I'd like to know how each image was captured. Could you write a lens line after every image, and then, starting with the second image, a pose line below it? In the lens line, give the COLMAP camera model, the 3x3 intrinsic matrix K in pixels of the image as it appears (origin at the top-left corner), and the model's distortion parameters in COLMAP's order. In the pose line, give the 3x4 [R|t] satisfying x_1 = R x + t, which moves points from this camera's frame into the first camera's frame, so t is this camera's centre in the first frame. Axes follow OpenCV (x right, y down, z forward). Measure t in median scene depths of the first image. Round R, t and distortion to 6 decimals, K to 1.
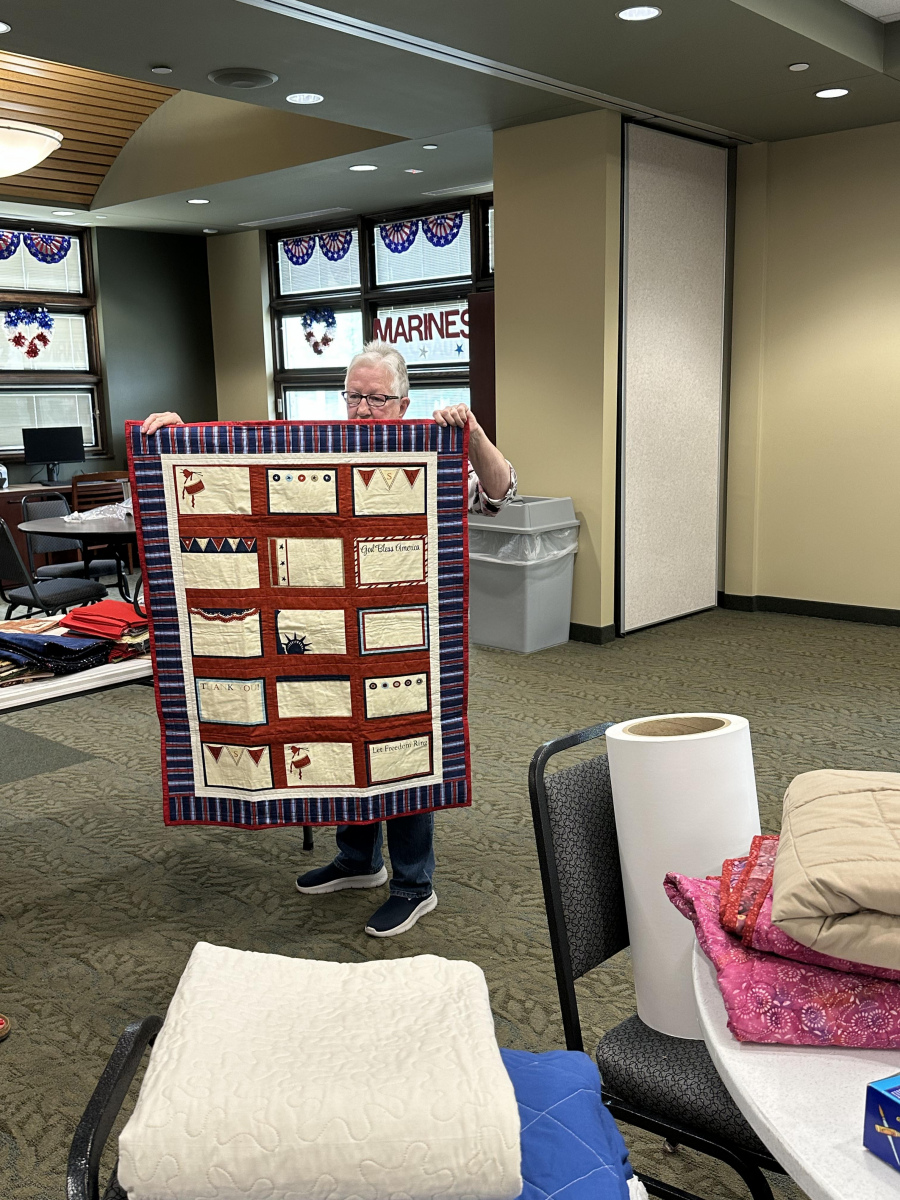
lens RADIAL K [[1129.6, 0, 453.7], [0, 1129.6, 597.7], [0, 0, 1]] dist [0.172247, -0.373056]
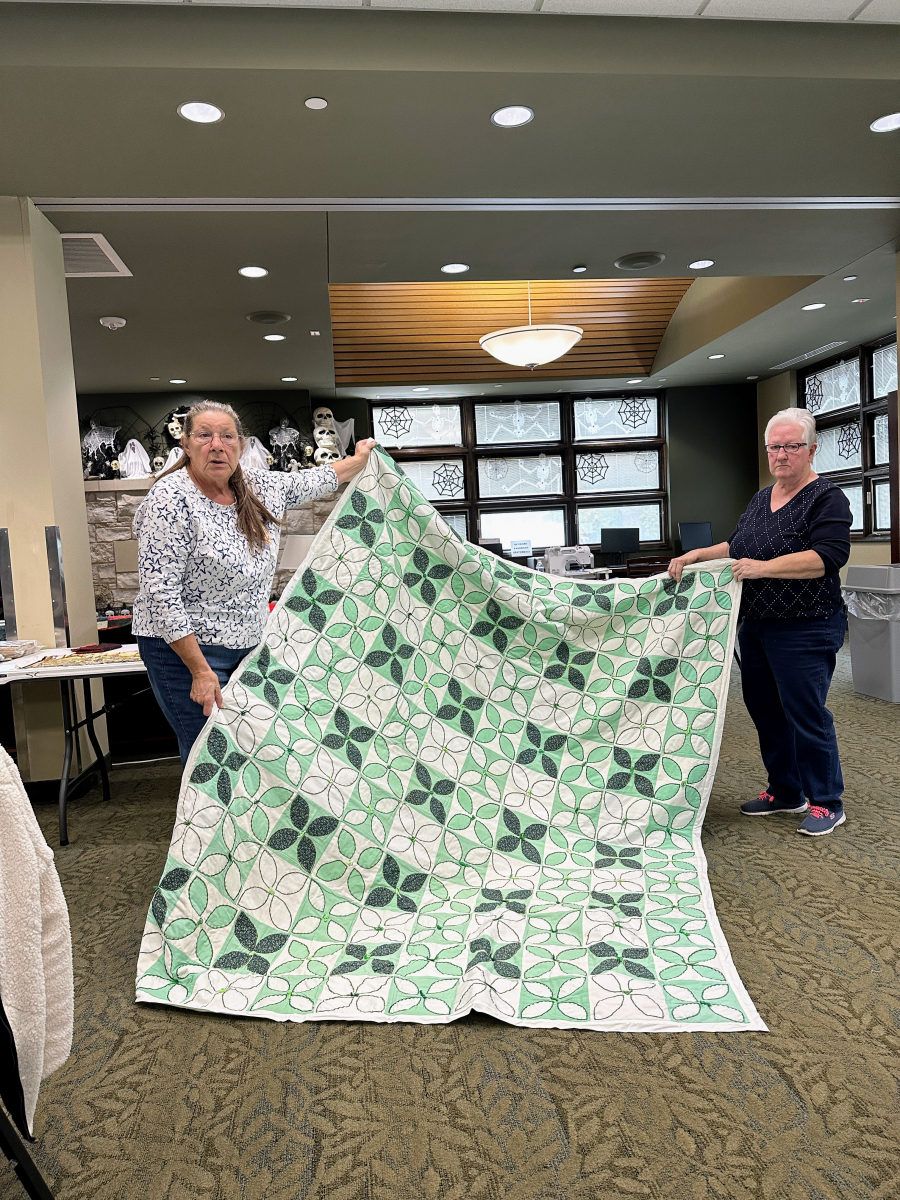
lens RADIAL K [[834.2, 0, 453.7], [0, 834.2, 609.4], [0, 0, 1]] dist [0.109810, -0.190744]
pose [[0.758058, 0.027647, -0.651600, 0.205721], [-0.074394, 0.996245, -0.044279, 0.019689], [0.647930, 0.082041, 0.757269, 0.071743]]
